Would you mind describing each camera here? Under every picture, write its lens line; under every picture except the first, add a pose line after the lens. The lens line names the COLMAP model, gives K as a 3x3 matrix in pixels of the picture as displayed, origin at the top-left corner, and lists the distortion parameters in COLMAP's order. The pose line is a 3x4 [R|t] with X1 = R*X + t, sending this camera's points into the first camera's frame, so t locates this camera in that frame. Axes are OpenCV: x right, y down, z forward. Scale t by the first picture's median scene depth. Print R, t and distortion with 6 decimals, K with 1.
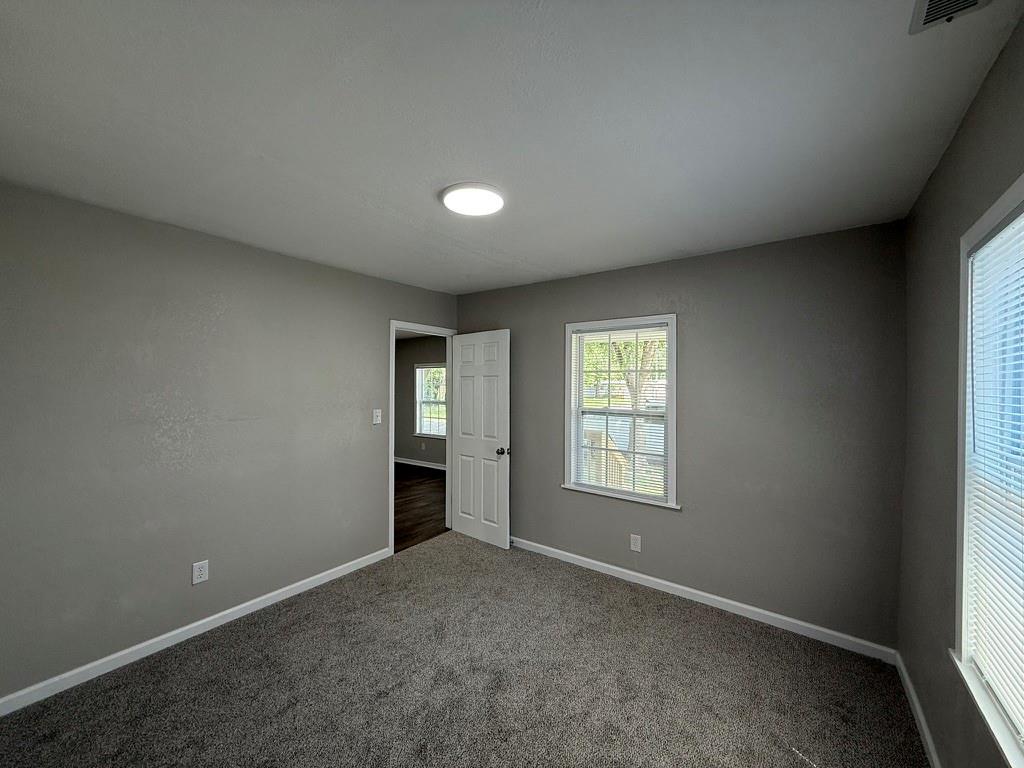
lens RADIAL K [[405.7, 0, 508.8], [0, 405.7, 382.2], [0, 0, 1]] dist [0.000569, -0.000382]
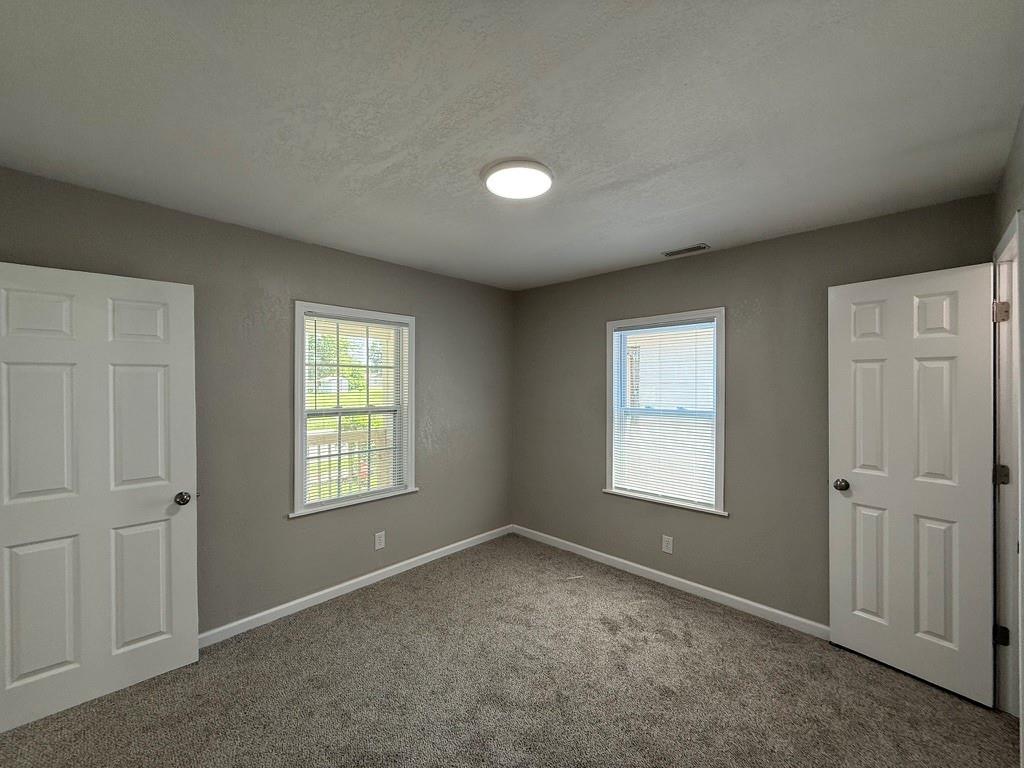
lens RADIAL K [[405.7, 0, 508.8], [0, 405.7, 382.2], [0, 0, 1]] dist [0.000569, -0.000382]
pose [[0.122071, -0.008261, 0.992487, -0.620803], [-0.005492, 0.999944, 0.008998, -0.000562], [-0.992506, -0.006549, 0.122019, 0.563324]]
